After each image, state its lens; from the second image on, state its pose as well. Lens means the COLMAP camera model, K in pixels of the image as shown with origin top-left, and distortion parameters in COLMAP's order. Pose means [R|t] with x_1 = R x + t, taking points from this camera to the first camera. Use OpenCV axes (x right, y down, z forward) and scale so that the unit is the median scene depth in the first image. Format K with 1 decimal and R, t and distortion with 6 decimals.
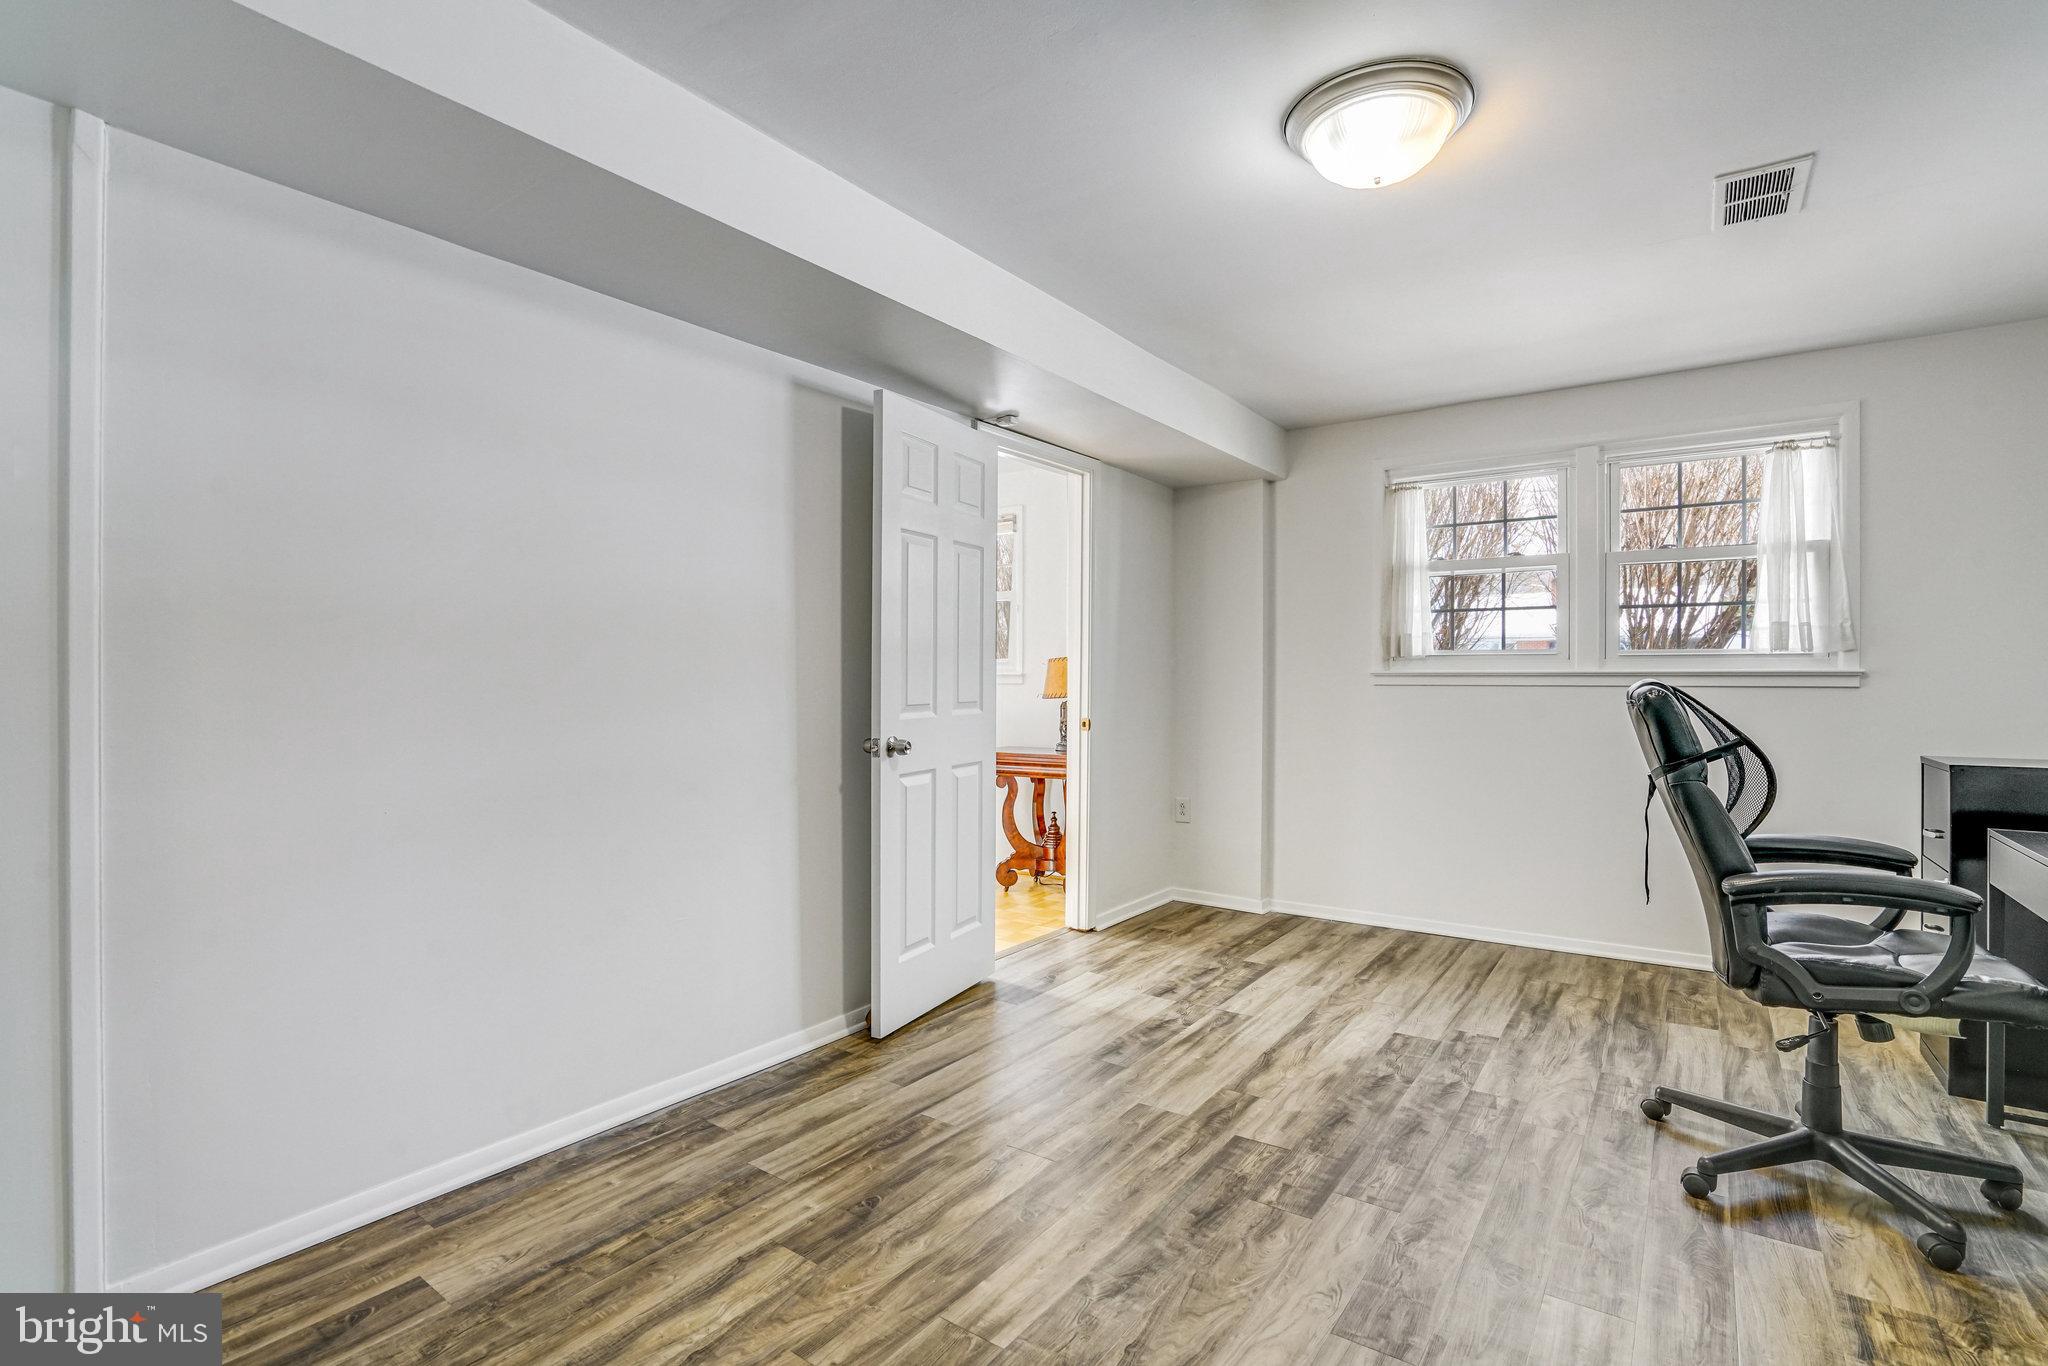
lens RADIAL K [[953.0, 0, 1017.3], [0, 953.0, 672.5], [0, 0, 1]] dist [-0.053604, 0.019745]
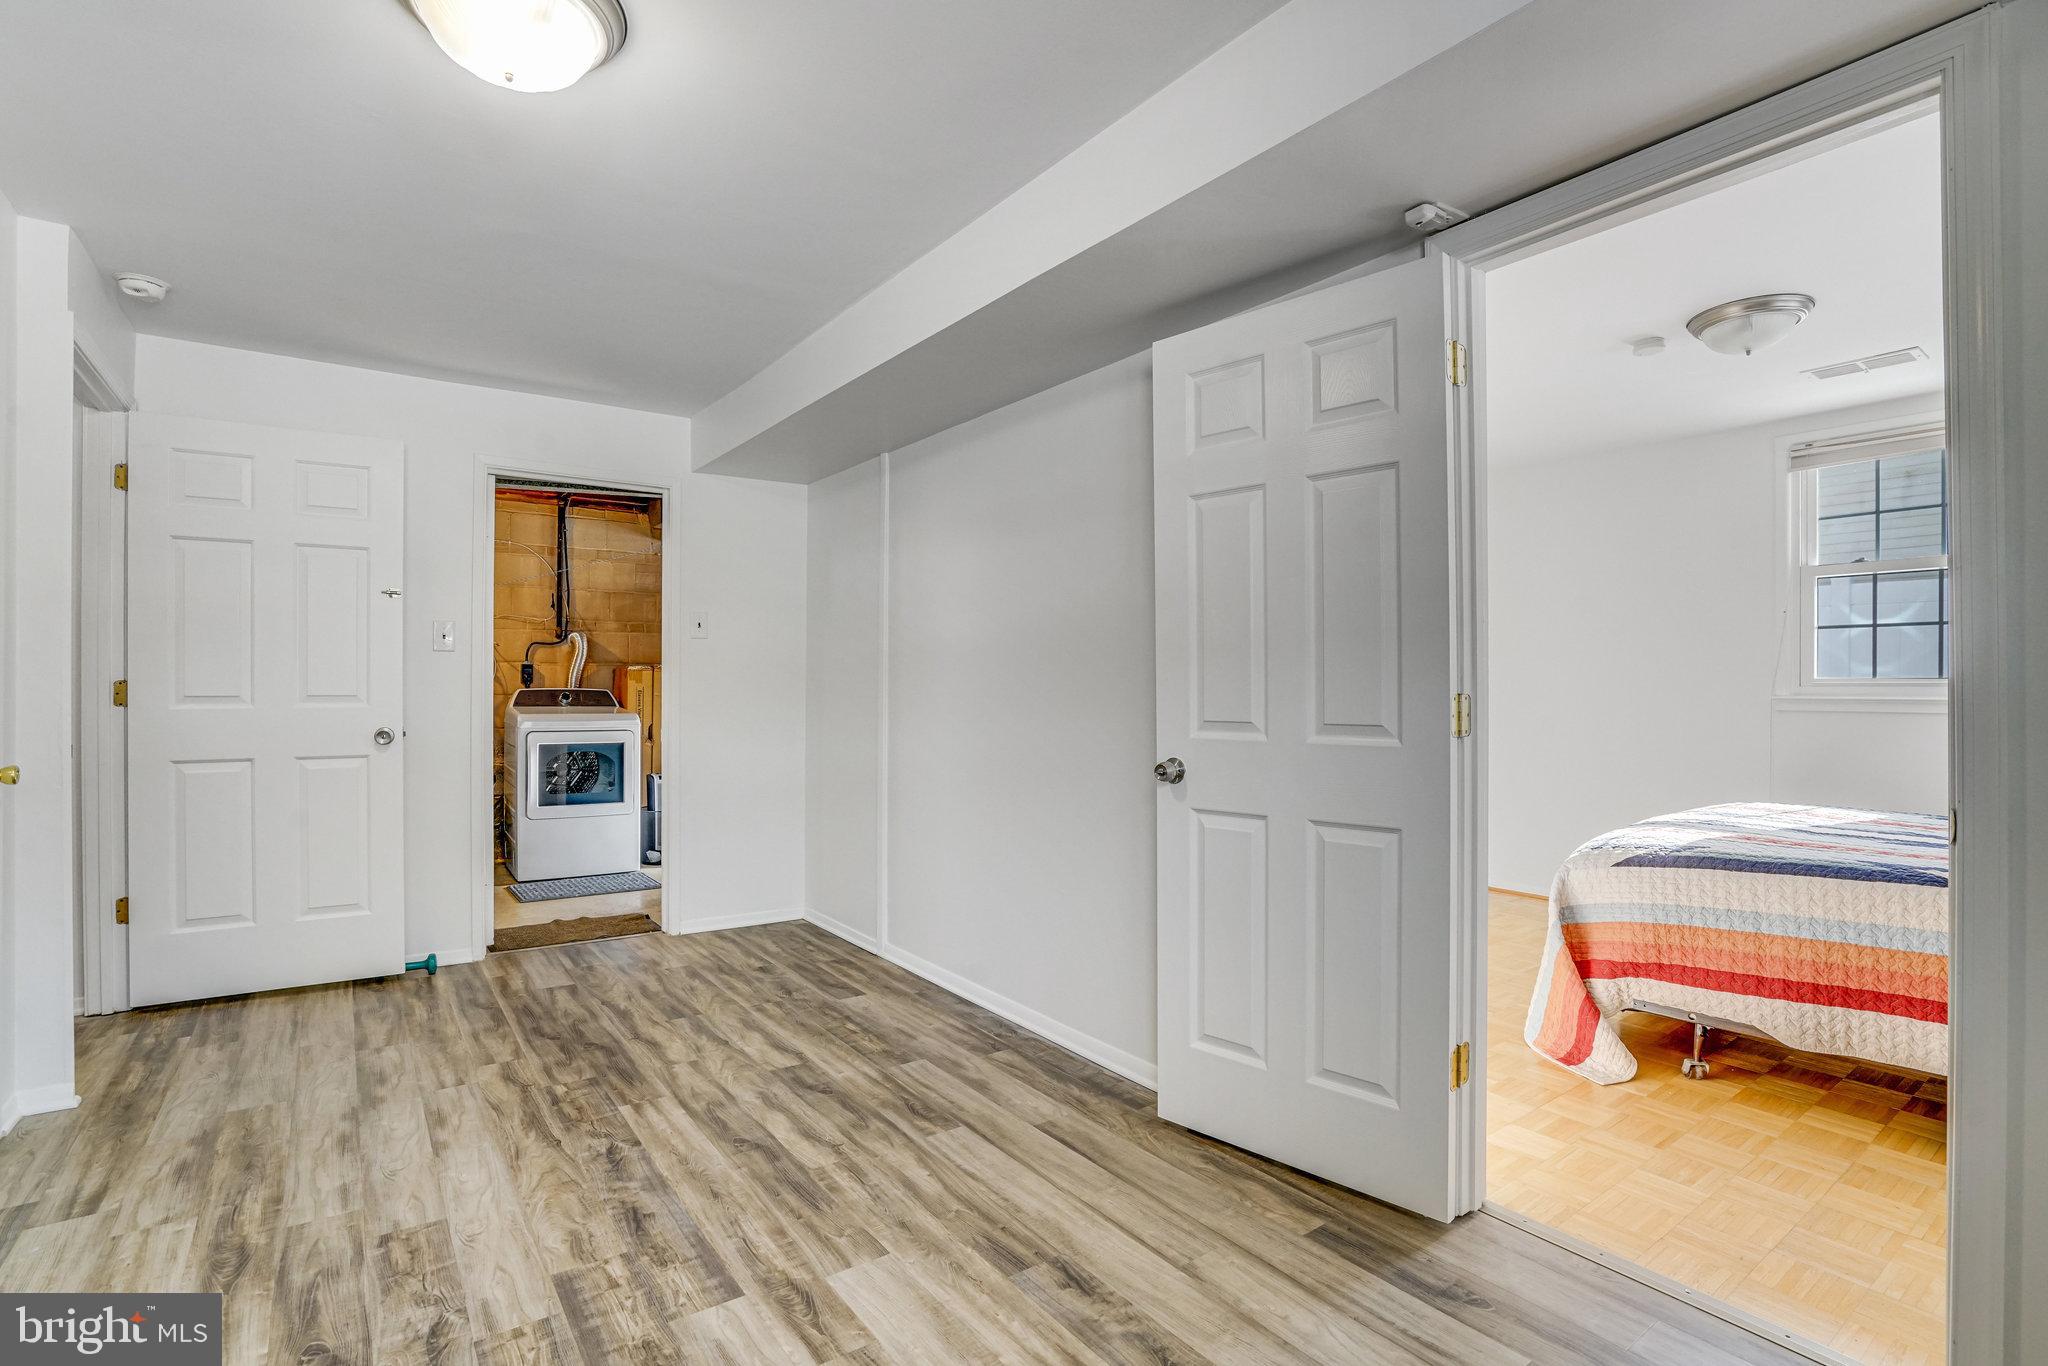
lens RADIAL K [[953.0, 0, 1017.3], [0, 953.0, 672.5], [0, 0, 1]] dist [-0.053604, 0.019745]
pose [[-0.303027, -0.021383, -0.952742, 1.023845], [0.001818, 0.999733, -0.023015, 0.016894], [0.952980, -0.008707, -0.302907, 1.664604]]
